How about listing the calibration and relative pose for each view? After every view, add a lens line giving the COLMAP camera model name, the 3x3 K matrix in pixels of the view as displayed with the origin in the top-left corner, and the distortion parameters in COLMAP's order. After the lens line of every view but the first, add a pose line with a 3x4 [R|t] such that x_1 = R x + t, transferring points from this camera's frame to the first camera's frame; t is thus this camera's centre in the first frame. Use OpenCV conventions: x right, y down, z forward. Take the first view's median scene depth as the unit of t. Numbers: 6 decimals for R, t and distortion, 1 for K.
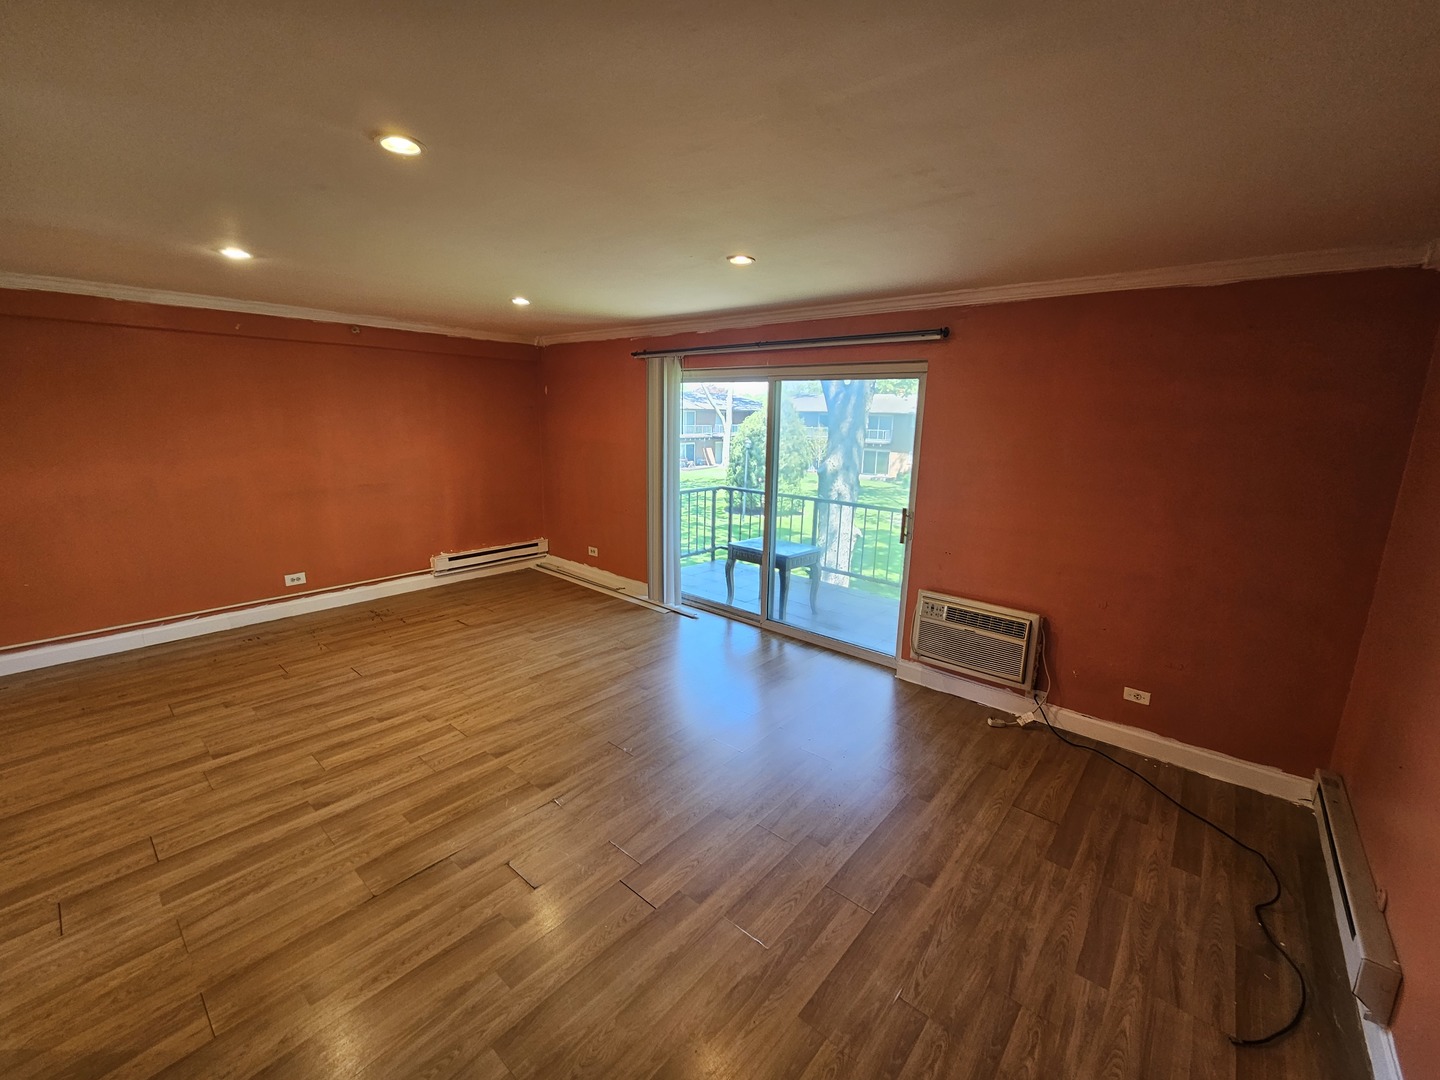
lens RADIAL K [[594.3, 0, 717.1], [0, 594.3, 545.5], [0, 0, 1]] dist [-0.010874, 0.000340]
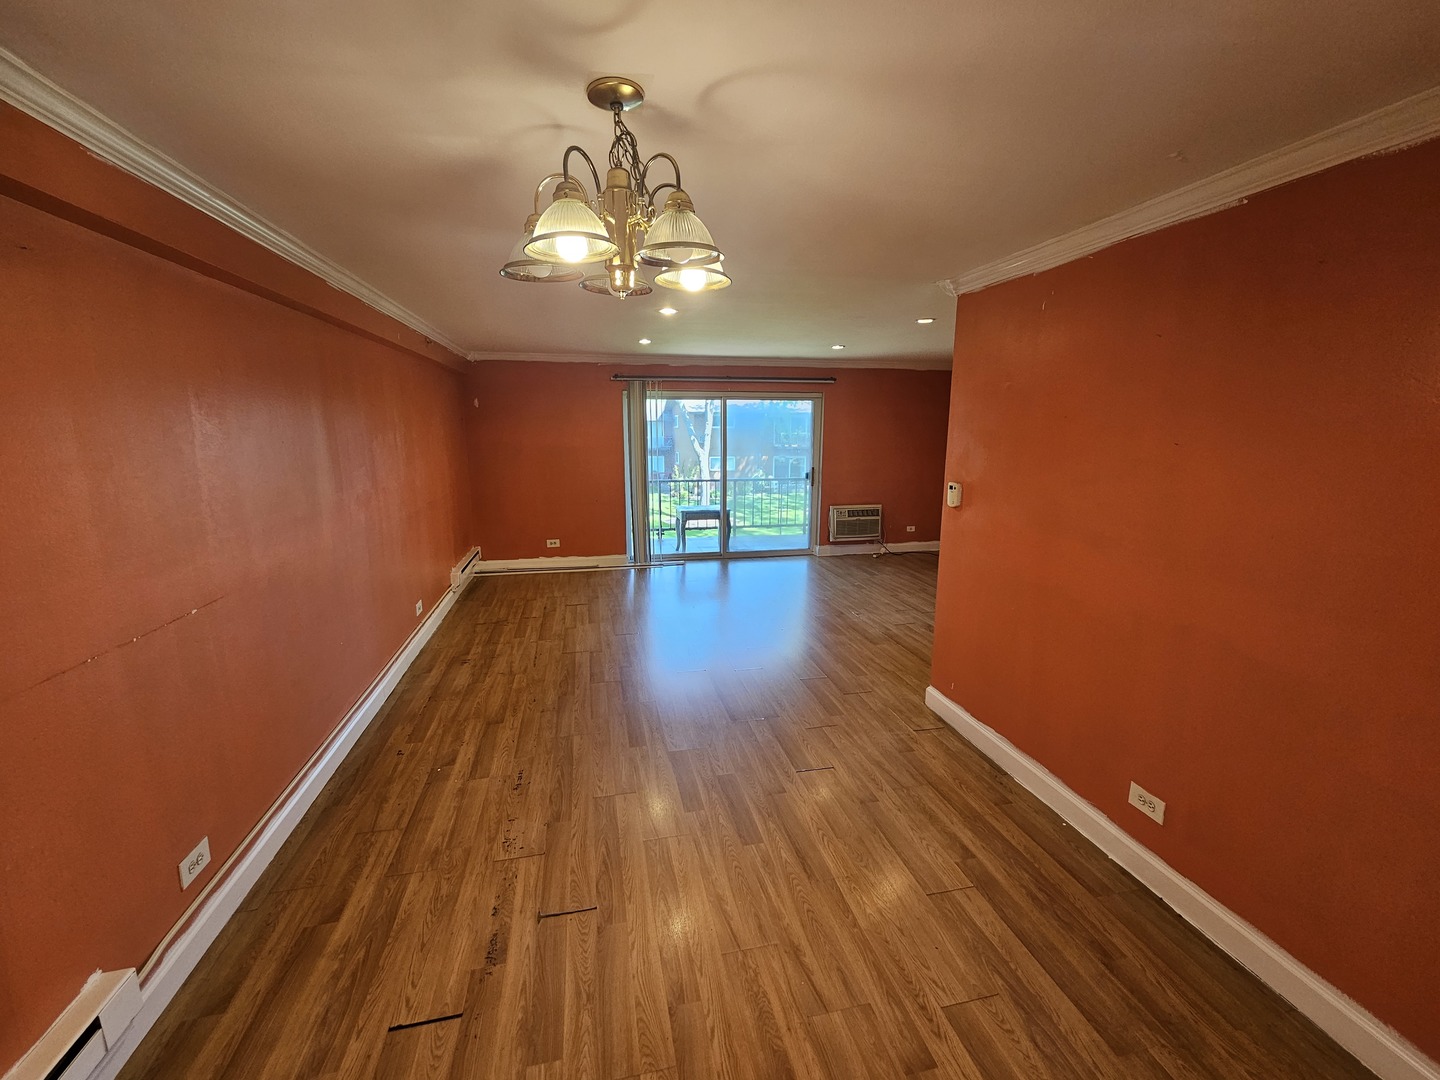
lens RADIAL K [[594.3, 0, 717.1], [0, 594.3, 545.5], [0, 0, 1]] dist [-0.010874, 0.000340]
pose [[0.598866, -0.182664, 0.779739, -1.278480], [0.188624, 0.978421, 0.084338, -0.031820], [-0.778319, 0.096570, 0.620398, 0.060806]]
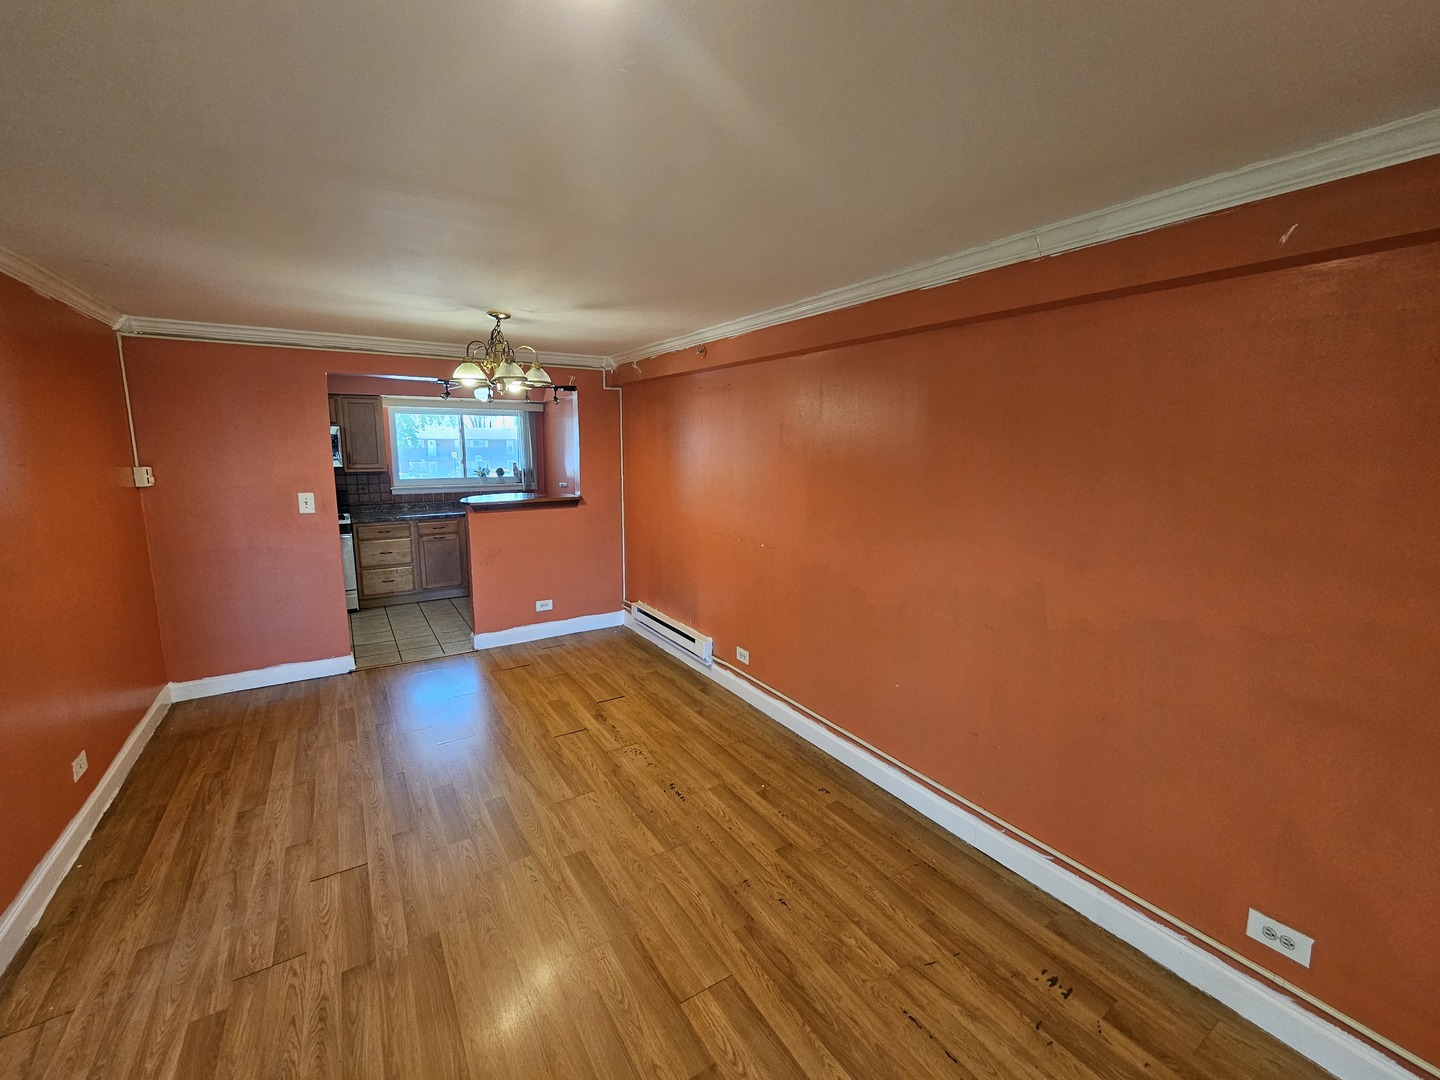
lens RADIAL K [[594.3, 0, 717.1], [0, 594.3, 545.5], [0, 0, 1]] dist [-0.010874, 0.000340]
pose [[-0.290203, 0.137918, -0.946974, -0.354992], [-0.224963, 0.951997, 0.207590, -0.183007], [0.930147, 0.273278, -0.245246, 0.796166]]
